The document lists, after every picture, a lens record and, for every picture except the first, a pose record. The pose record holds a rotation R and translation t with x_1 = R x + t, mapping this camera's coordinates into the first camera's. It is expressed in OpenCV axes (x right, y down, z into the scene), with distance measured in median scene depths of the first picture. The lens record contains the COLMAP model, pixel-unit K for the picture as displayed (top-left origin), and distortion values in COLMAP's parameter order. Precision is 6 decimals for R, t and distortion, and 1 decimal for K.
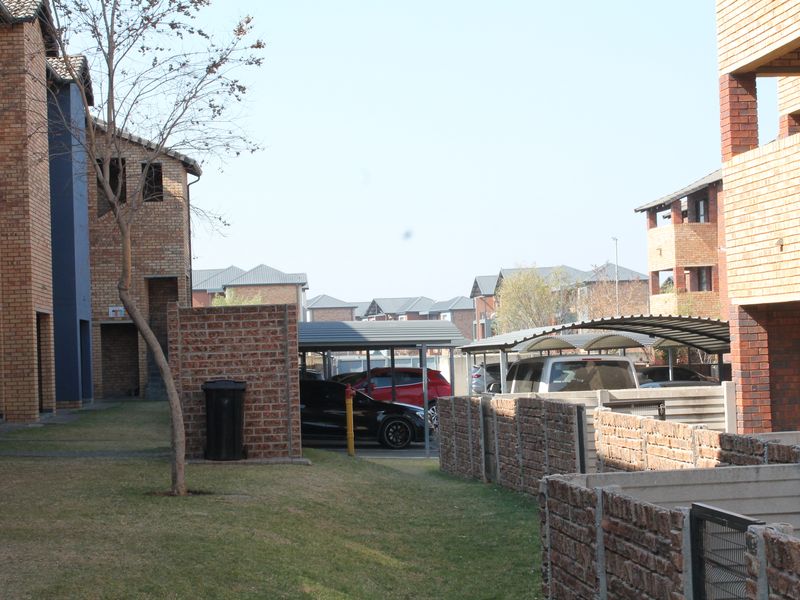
lens RADIAL K [[1730.8, 0, 400.0], [0, 1730.8, 300.5], [0, 0, 1]] dist [-0.040590, 0.000000]
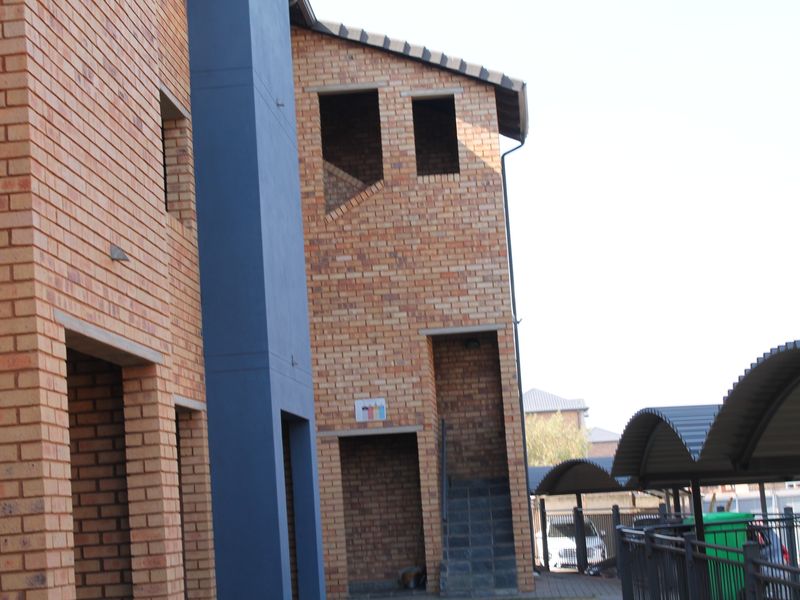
lens RADIAL K [[1730.8, 0, 400.0], [0, 1730.8, 299.7], [0, 0, 1]] dist [-0.040590, 0.000000]
pose [[0.989615, -0.050126, -0.134720, -0.091259], [0.038702, 0.995533, -0.086122, 0.017362], [0.138435, 0.080014, 0.987134, 0.533858]]
